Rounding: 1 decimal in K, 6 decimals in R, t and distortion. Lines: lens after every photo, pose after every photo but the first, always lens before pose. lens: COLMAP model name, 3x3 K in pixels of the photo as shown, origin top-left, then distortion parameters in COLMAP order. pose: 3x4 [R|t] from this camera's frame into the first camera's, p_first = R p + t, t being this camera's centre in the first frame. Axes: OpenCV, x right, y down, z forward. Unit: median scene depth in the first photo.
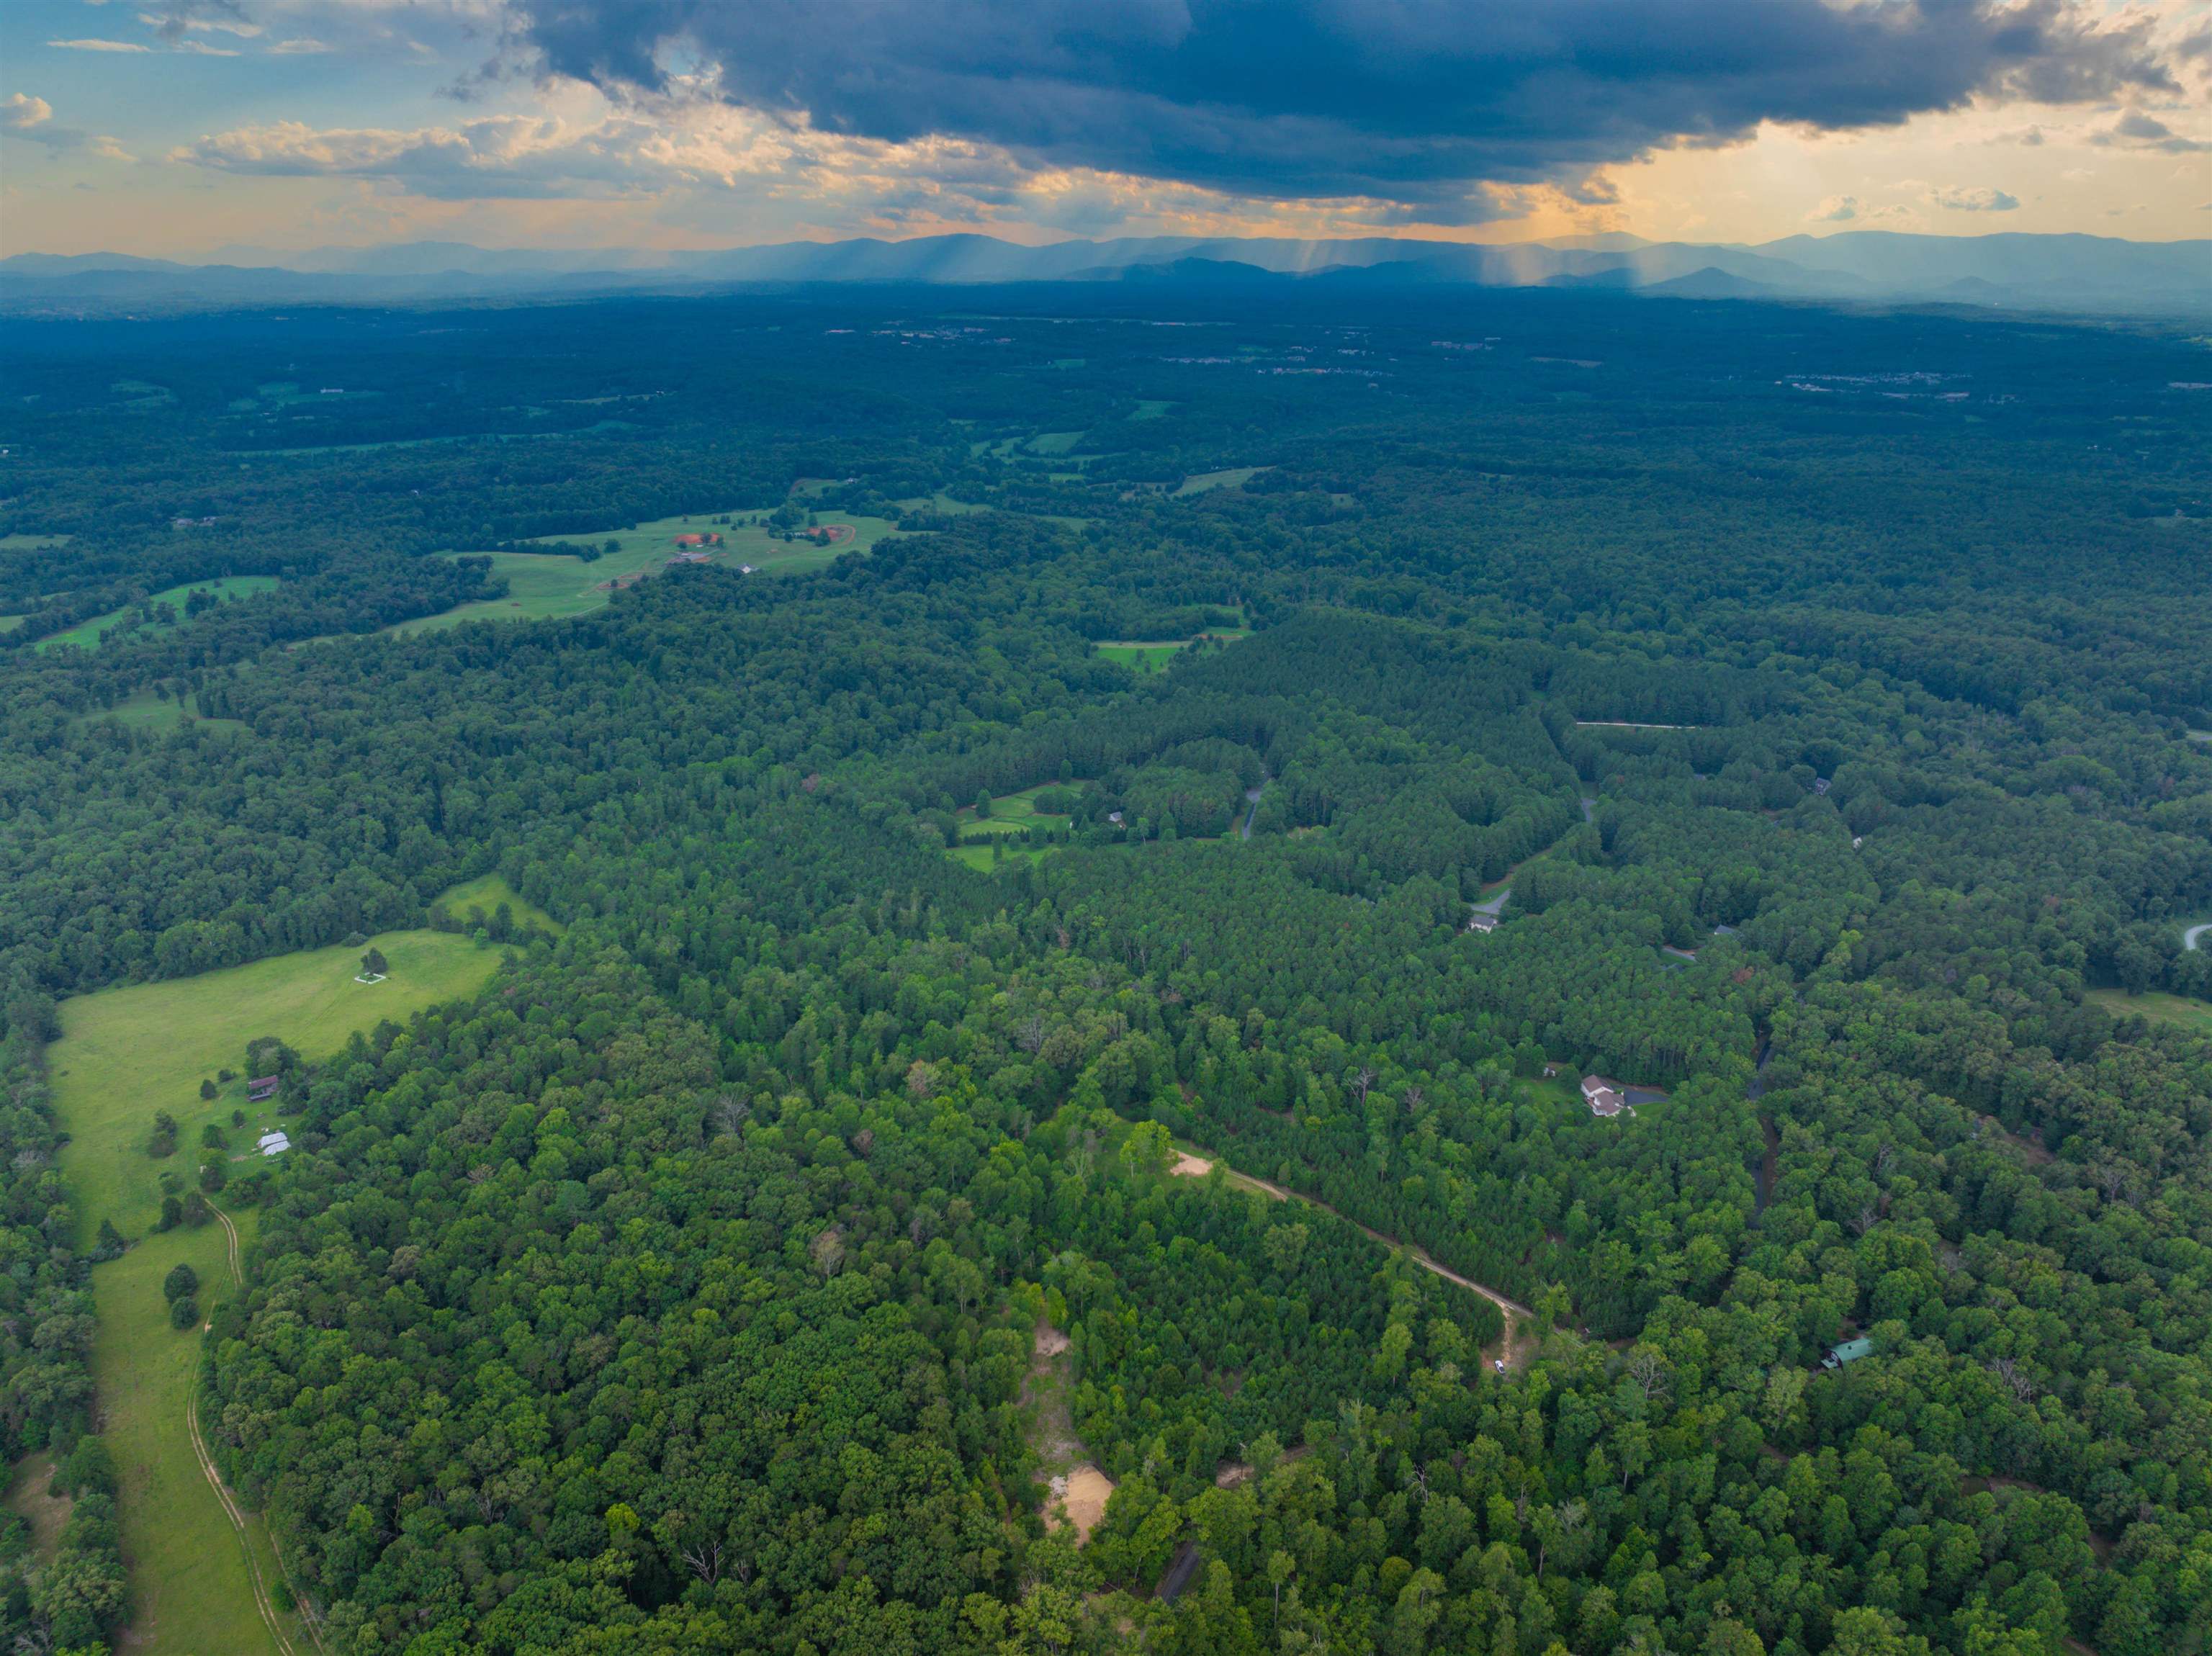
lens RADIAL K [[1531.5, 0, 1104.8], [0, 1531.5, 809.9], [0, 0, 1]] dist [-0.044517, 0.015755]
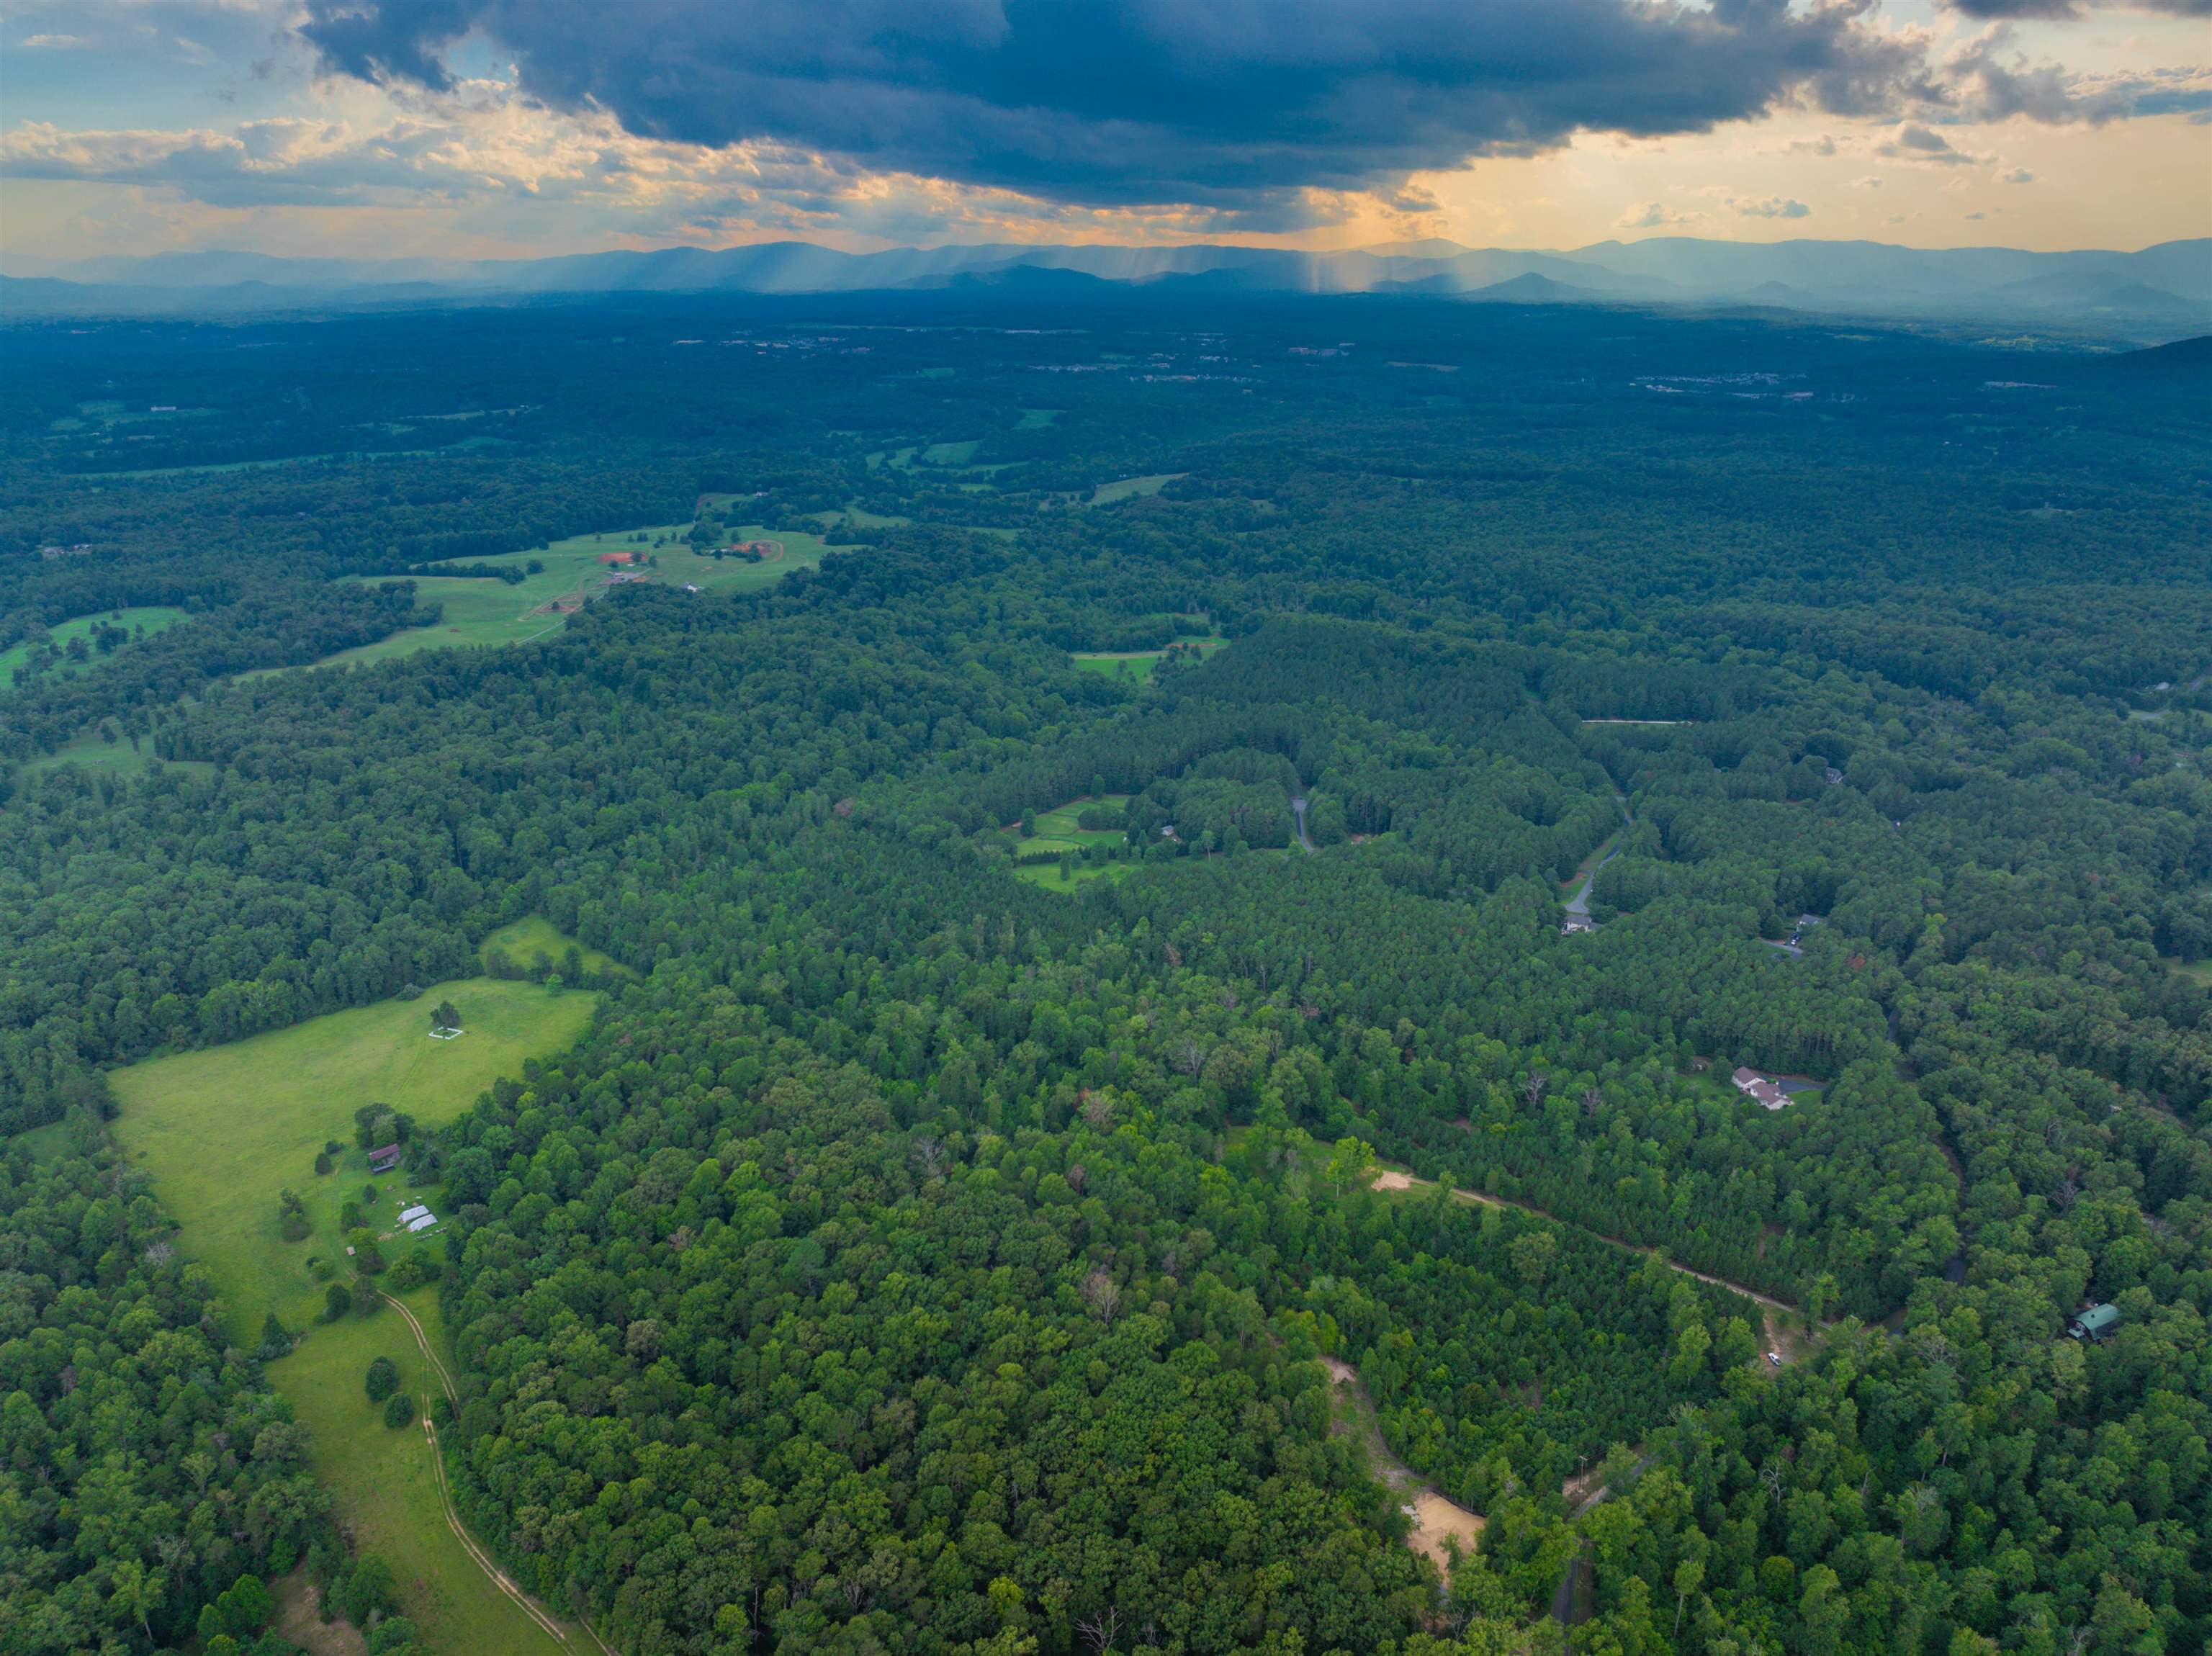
lens RADIAL K [[1531.5, 0, 1101.2], [0, 1531.5, 843.4], [0, 0, 1]] dist [-0.044517, 0.015755]
pose [[0.994159, -0.038468, 0.100838, -0.137229], [0.036929, 0.999172, 0.017083, -0.005747], [-0.101412, -0.013259, 0.994756, 0.022633]]
